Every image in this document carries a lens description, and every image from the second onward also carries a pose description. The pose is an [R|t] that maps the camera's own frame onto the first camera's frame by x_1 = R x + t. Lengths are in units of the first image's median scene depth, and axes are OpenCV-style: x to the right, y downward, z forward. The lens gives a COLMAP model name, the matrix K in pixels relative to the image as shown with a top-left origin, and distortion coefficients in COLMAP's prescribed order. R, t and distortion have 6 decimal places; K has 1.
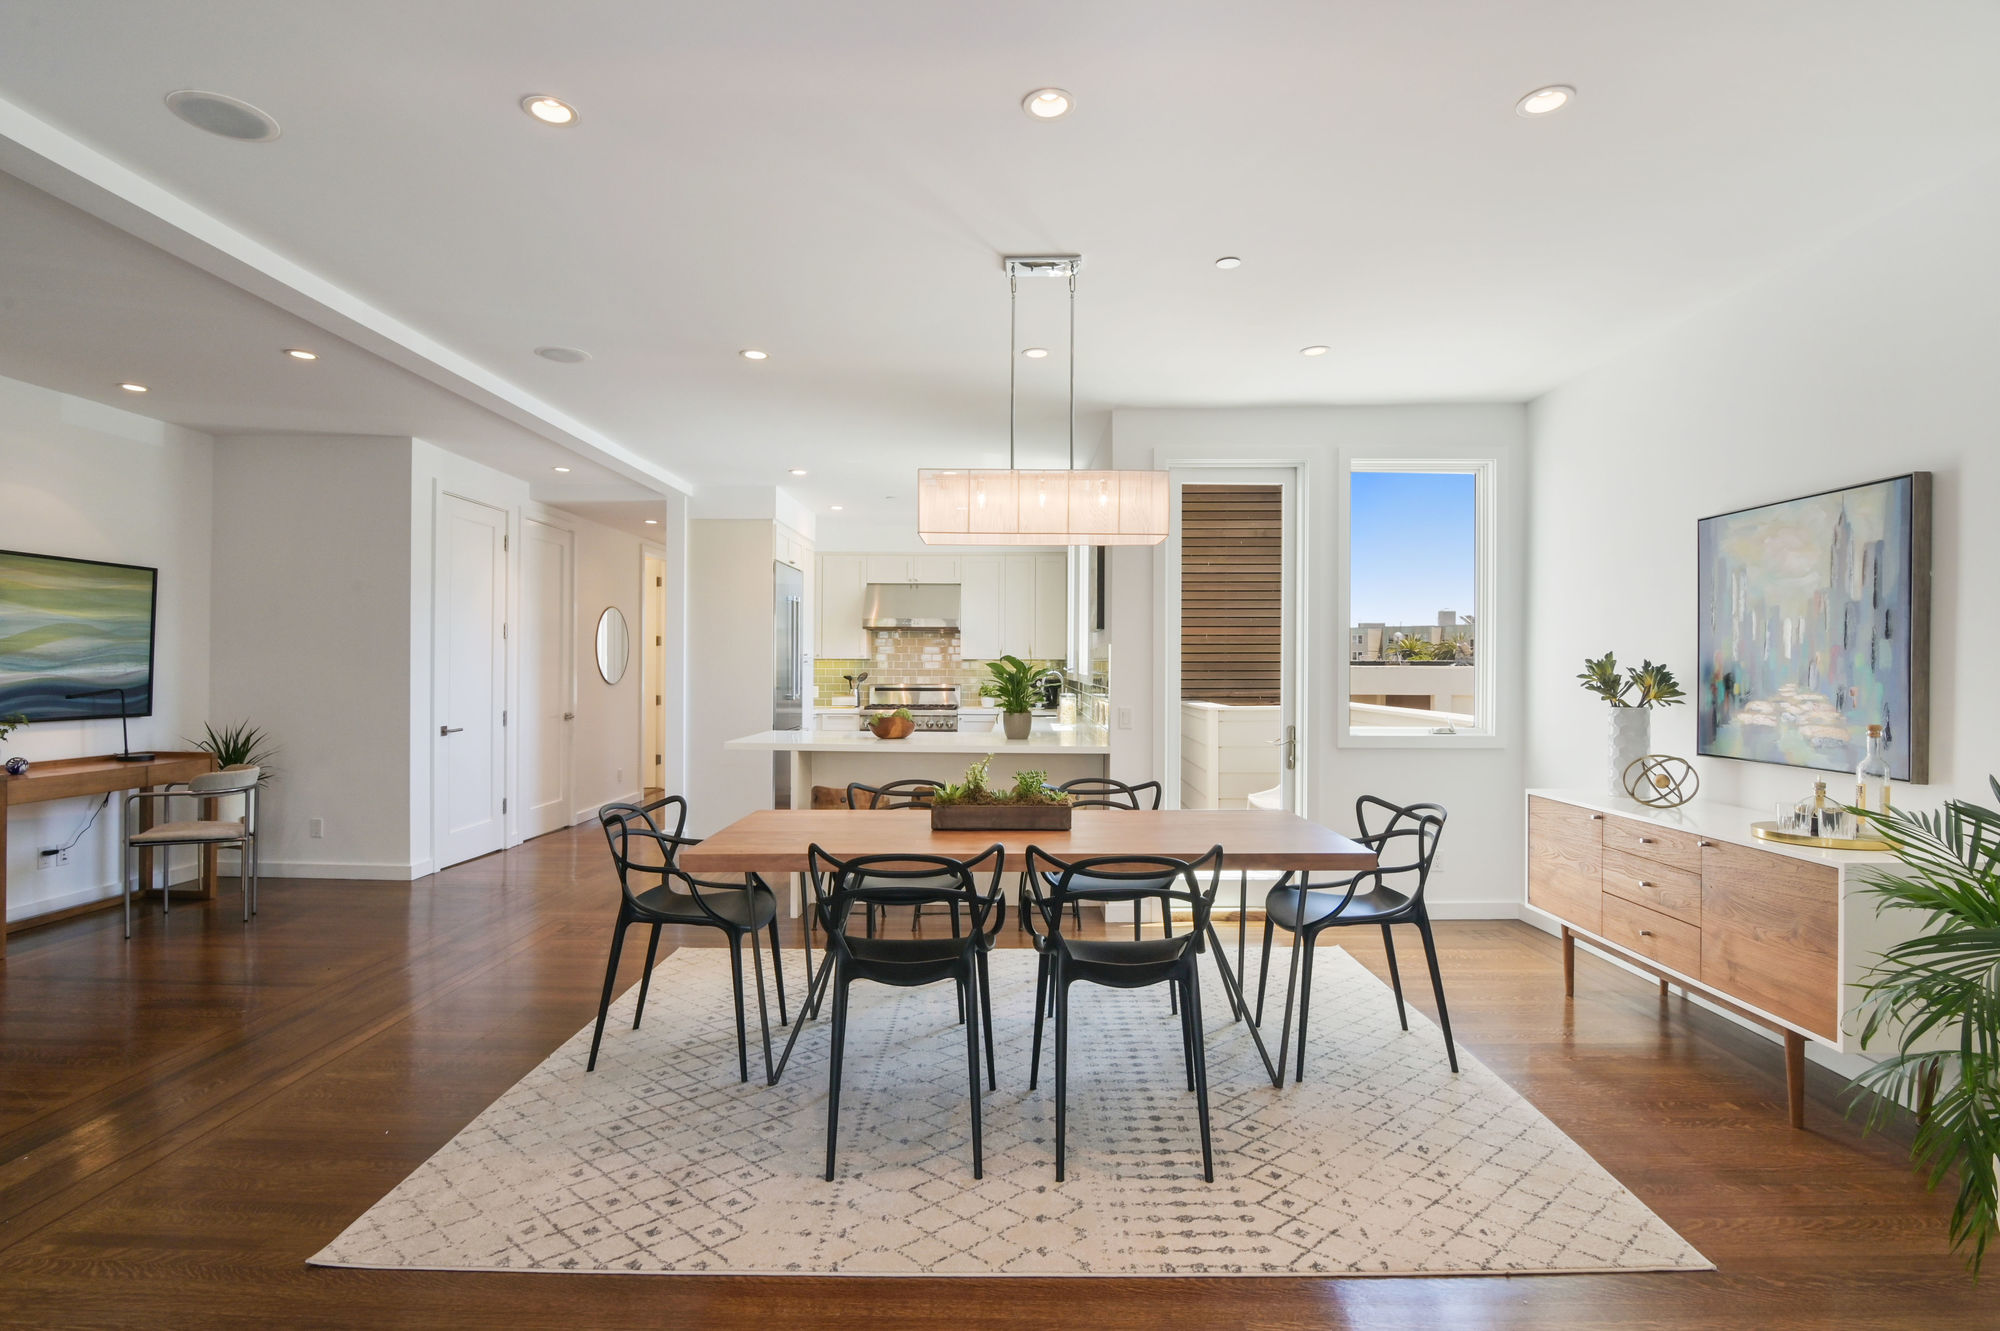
lens RADIAL K [[982.3, 0, 1006.3], [0, 982.3, 658.3], [0, 0, 1]] dist [-0.001690, -0.000594]
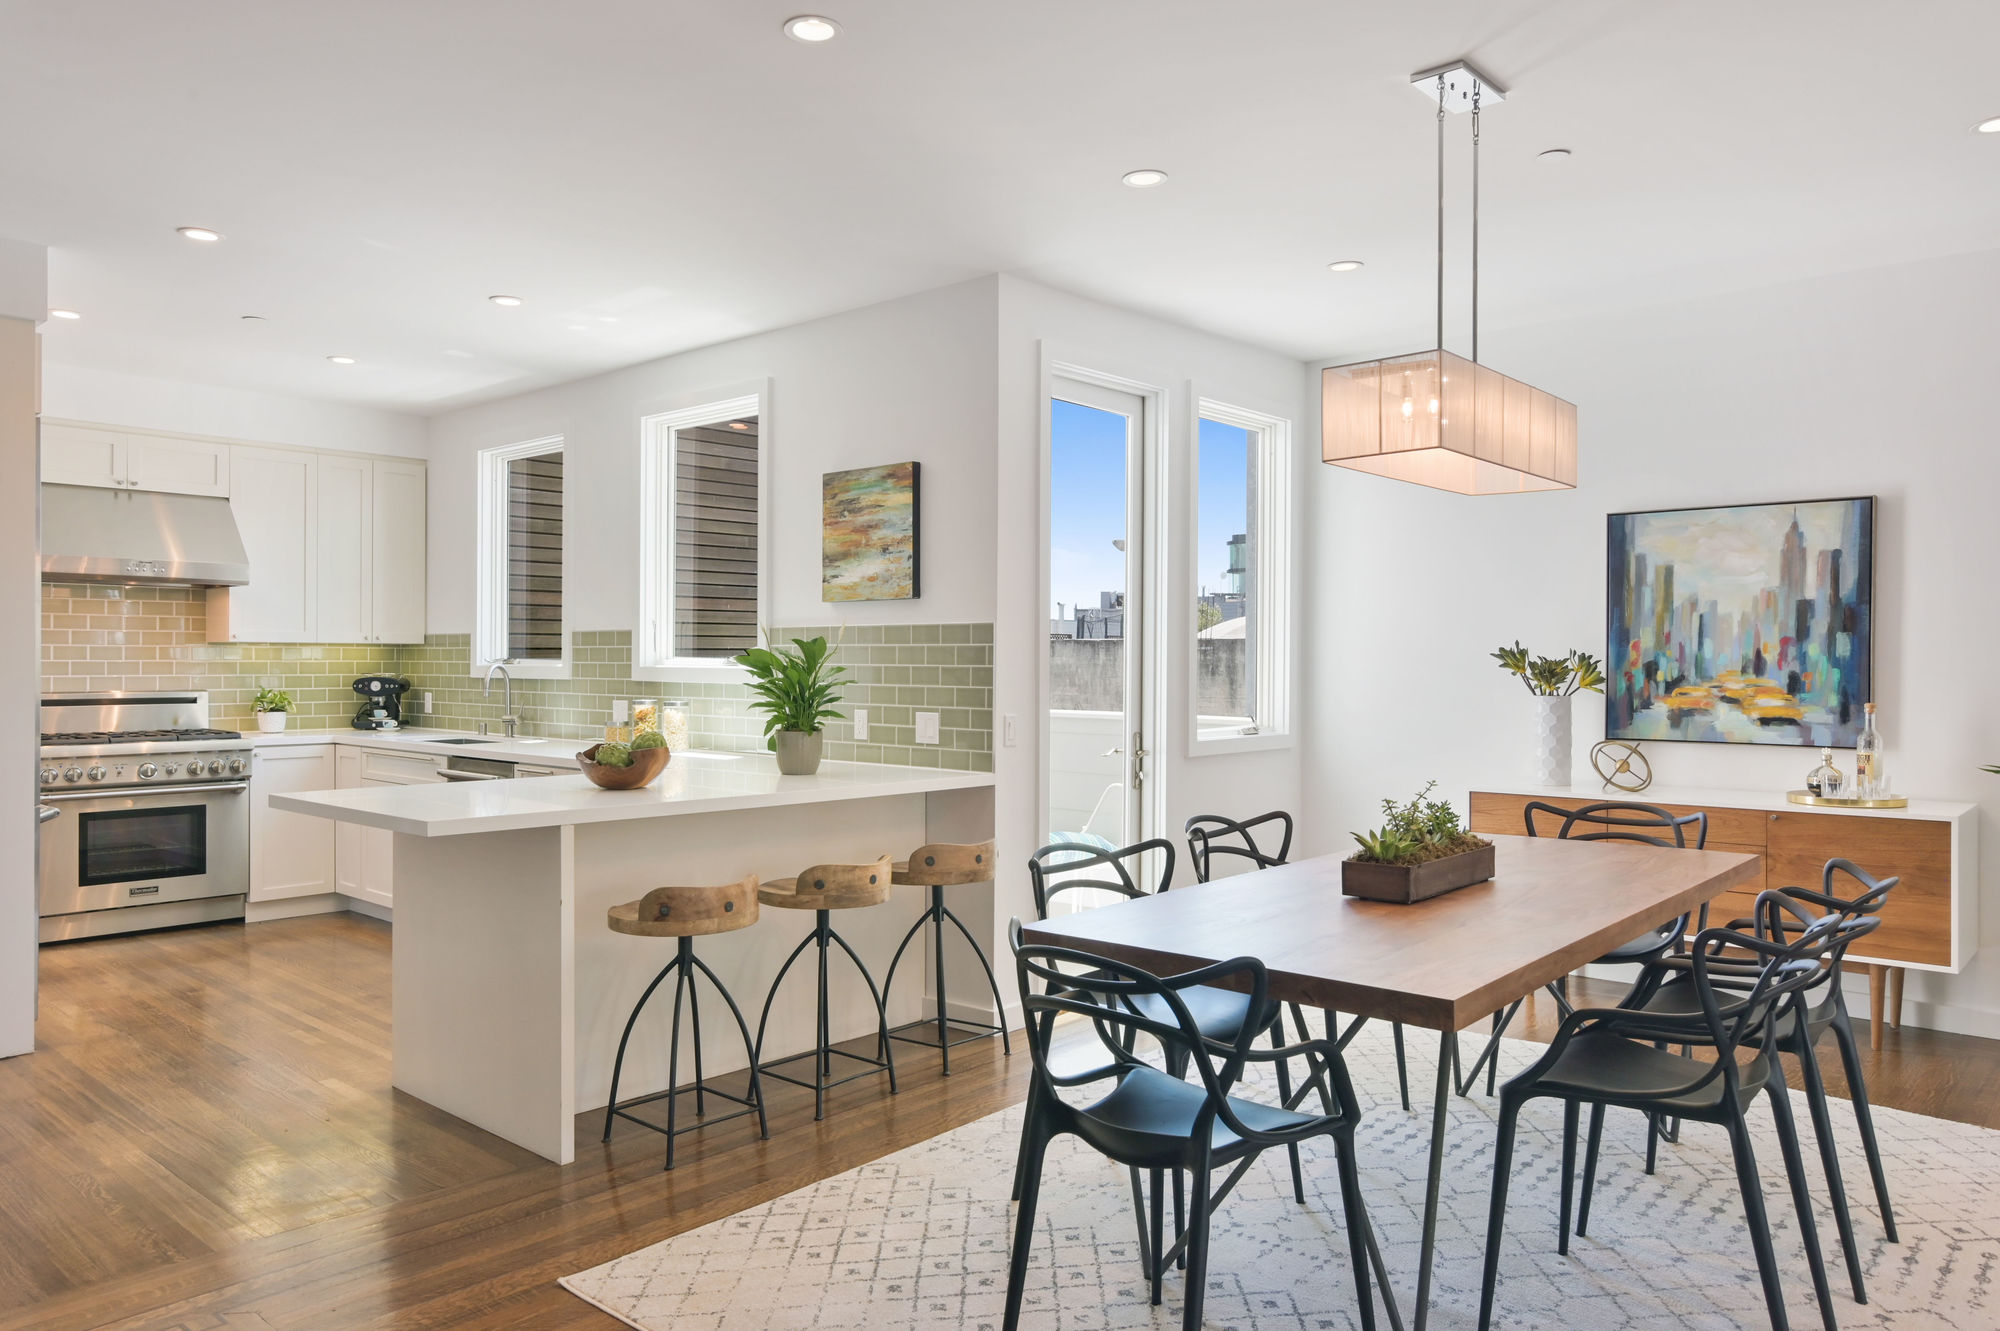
lens RADIAL K [[1354.9, 0, 1013.1], [0, 1354.9, 657.5], [0, 0, 1]] dist [0.004503, -0.002101]
pose [[0.657893, -0.000065, 0.753111, -0.834189], [-0.005760, 0.999970, 0.005118, 0.007470], [-0.753089, -0.007705, 0.657873, 0.547215]]
